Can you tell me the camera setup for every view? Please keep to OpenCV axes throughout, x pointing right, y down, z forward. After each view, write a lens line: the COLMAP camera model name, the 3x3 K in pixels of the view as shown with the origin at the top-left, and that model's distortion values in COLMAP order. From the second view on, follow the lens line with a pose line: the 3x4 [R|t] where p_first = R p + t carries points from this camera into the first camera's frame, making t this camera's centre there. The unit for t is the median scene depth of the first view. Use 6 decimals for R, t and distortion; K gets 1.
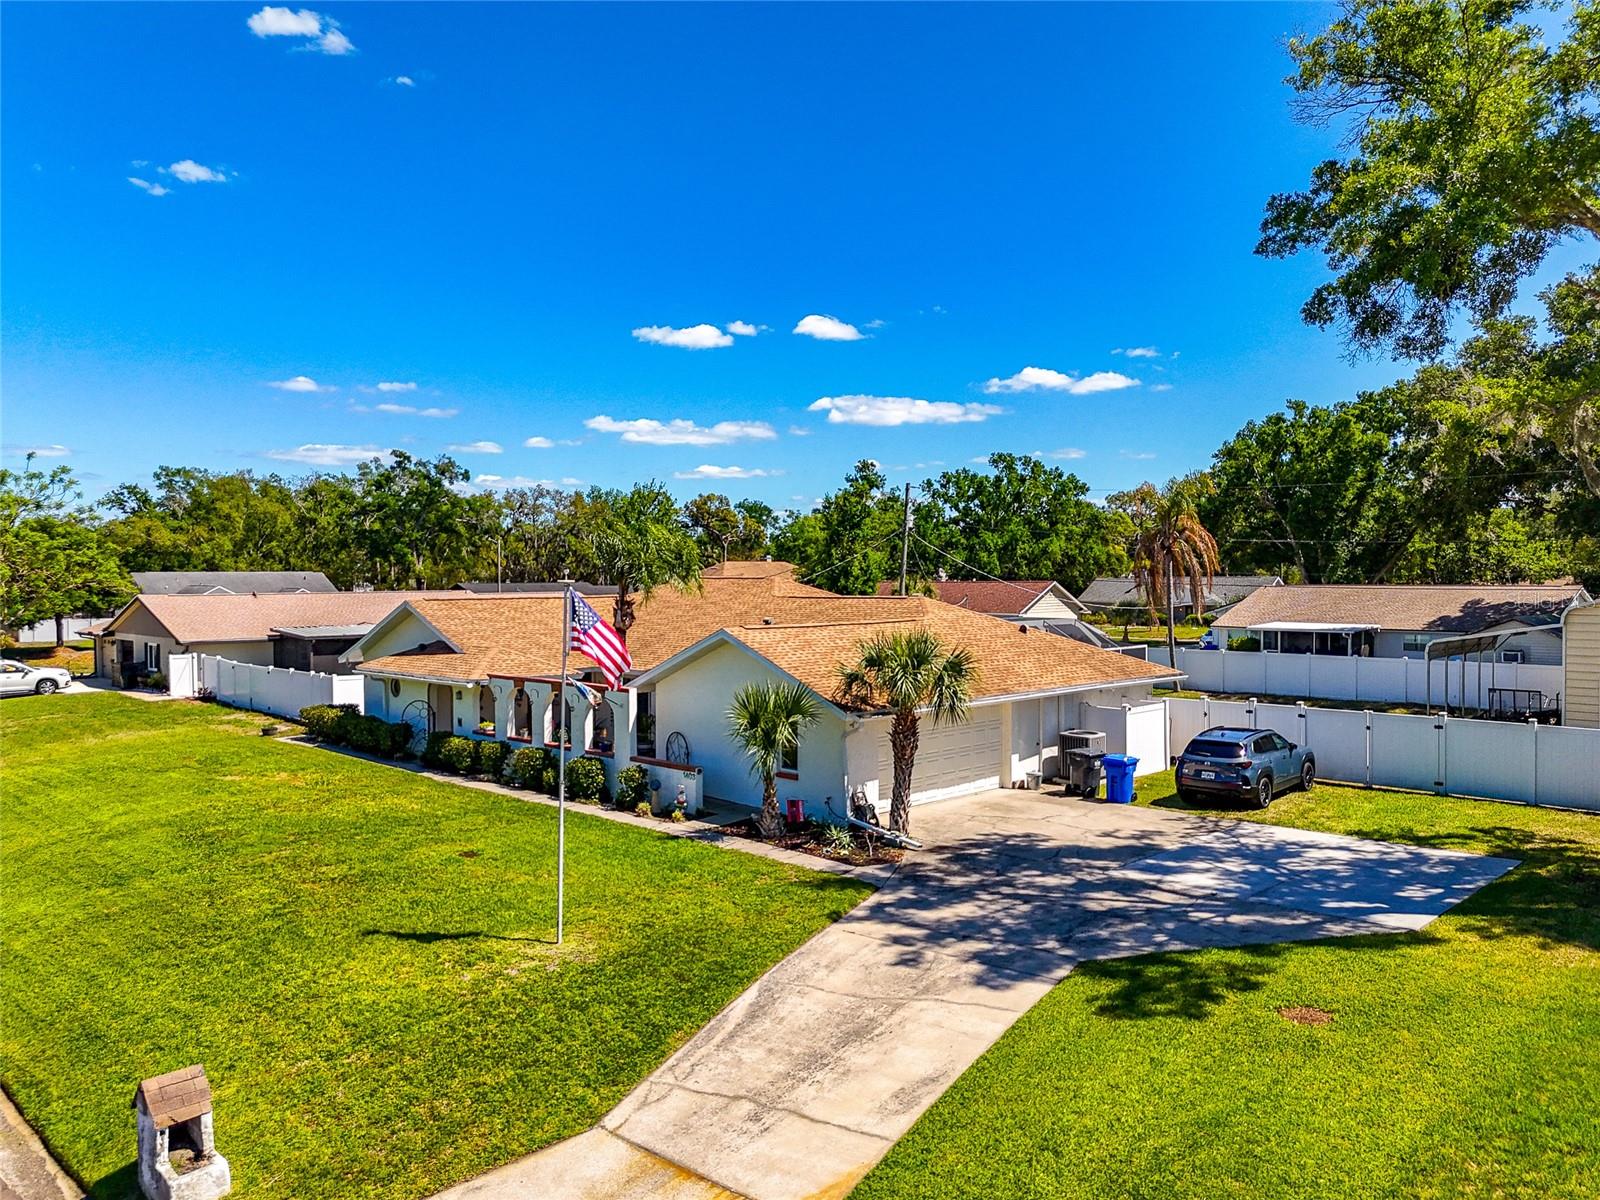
lens RADIAL K [[1191.2, 0, 803.9], [0, 1191.2, 598.8], [0, 0, 1]] dist [0.076062, -0.066755]
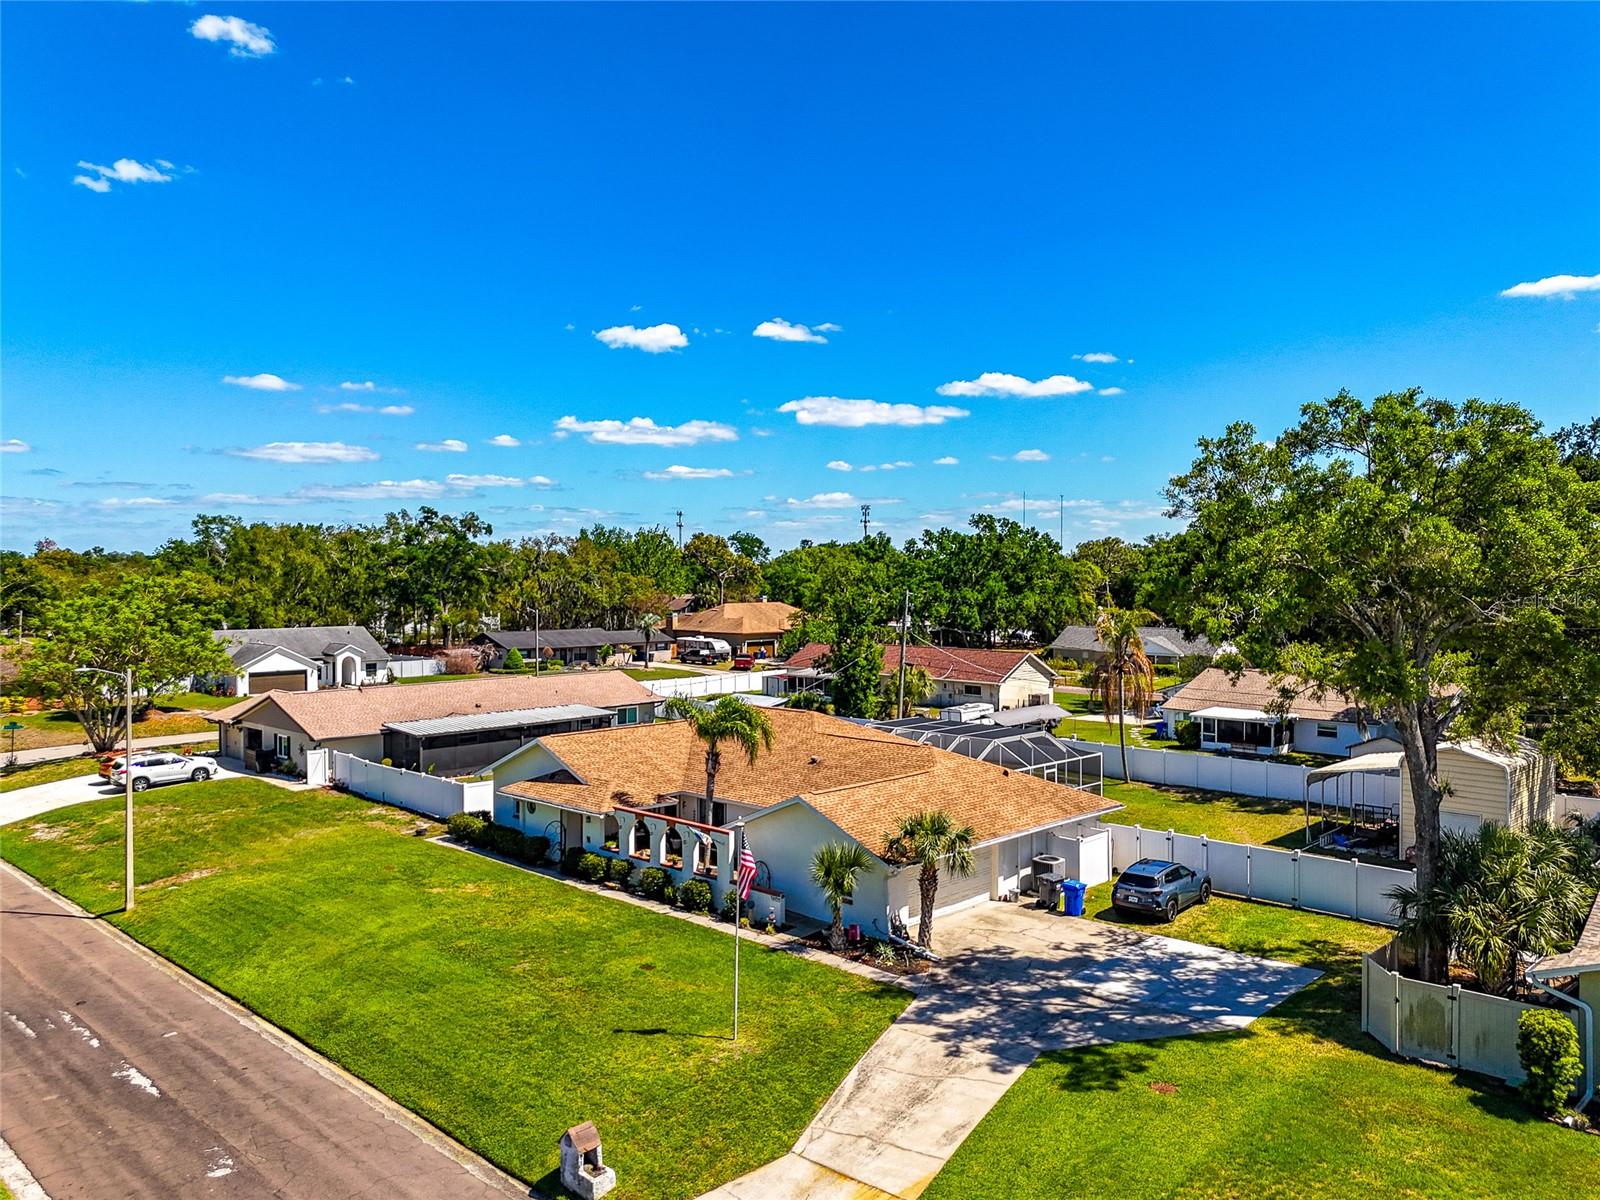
lens RADIAL K [[1191.2, 0, 803.9], [0, 1191.2, 598.8], [0, 0, 1]] dist [0.076062, -0.066755]
pose [[0.999811, 0.003403, 0.019137, -0.093741], [-0.003415, 0.999994, 0.000587, -0.221736], [-0.019135, -0.000652, 0.999817, -0.458948]]
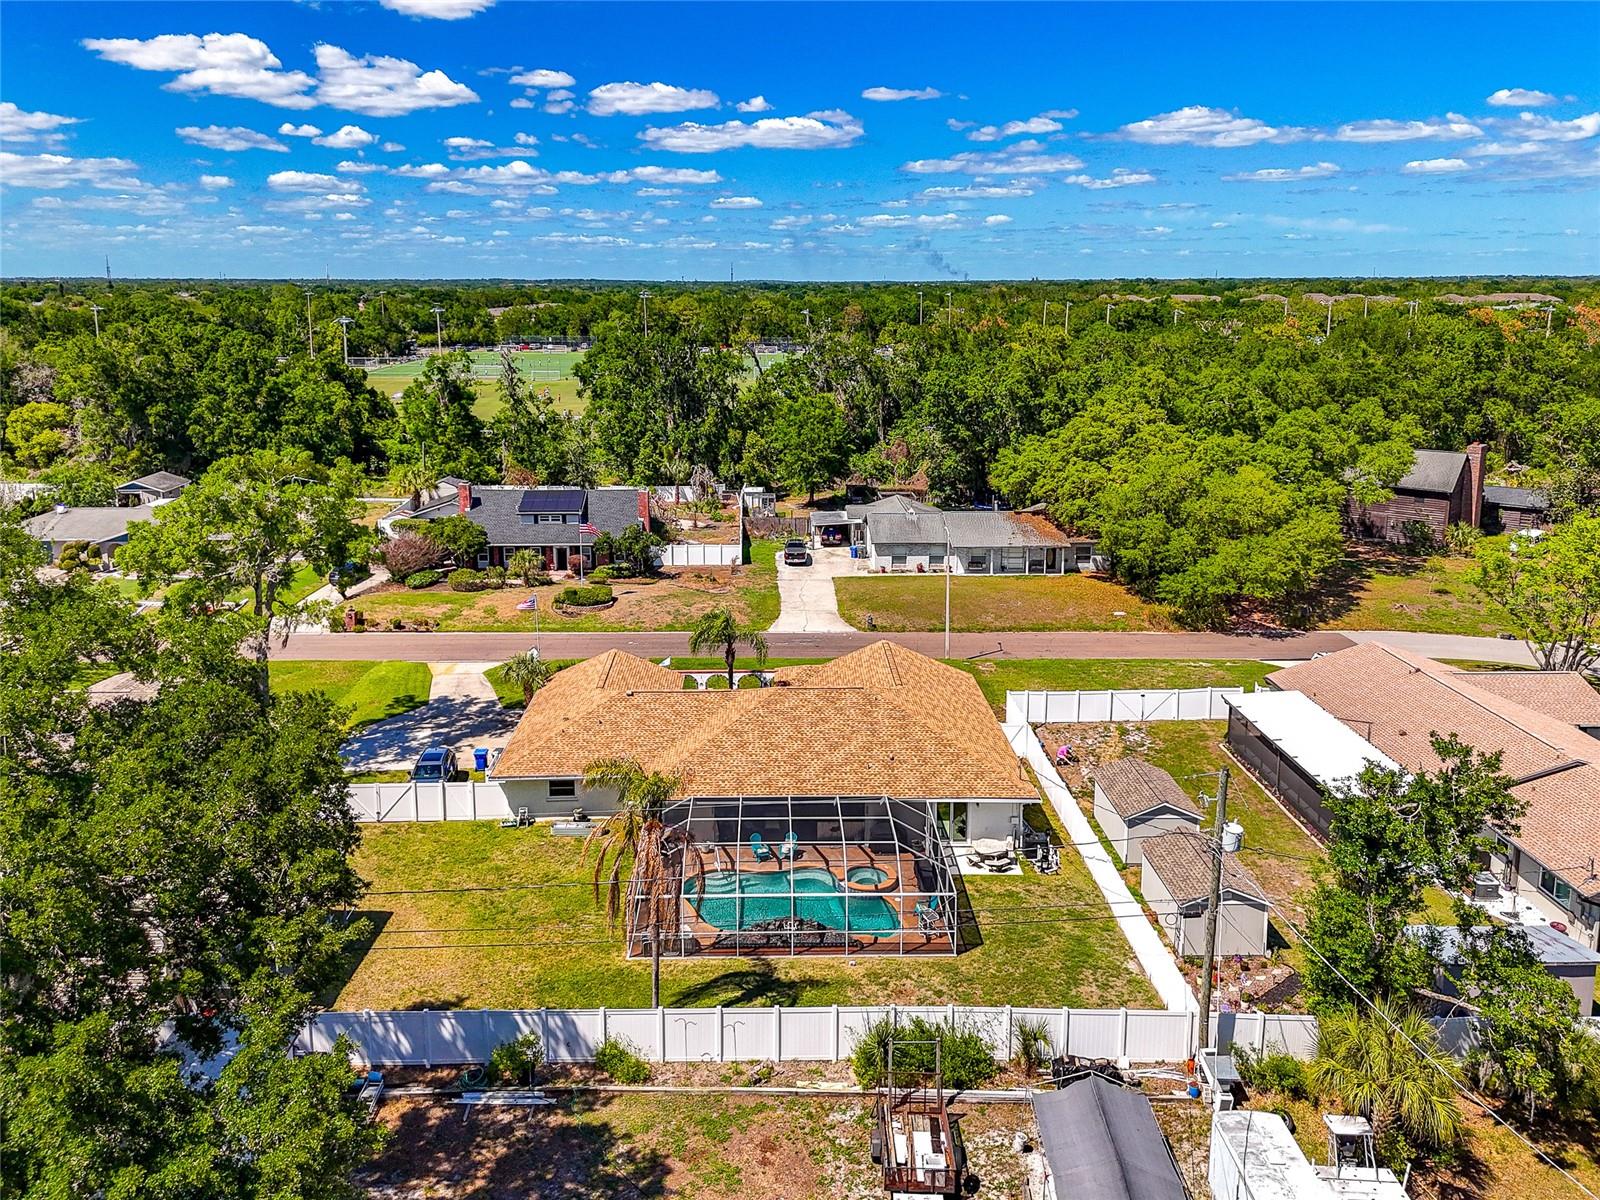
lens RADIAL K [[1191.2, 0, 803.9], [0, 1191.2, 598.8], [0, 0, 1]] dist [0.076062, -0.066755]
pose [[-0.685880, 0.191749, -0.701998, 1.418142], [-0.012646, 0.961375, 0.274952, -0.781335], [0.727605, 0.197462, -0.656963, 2.970635]]
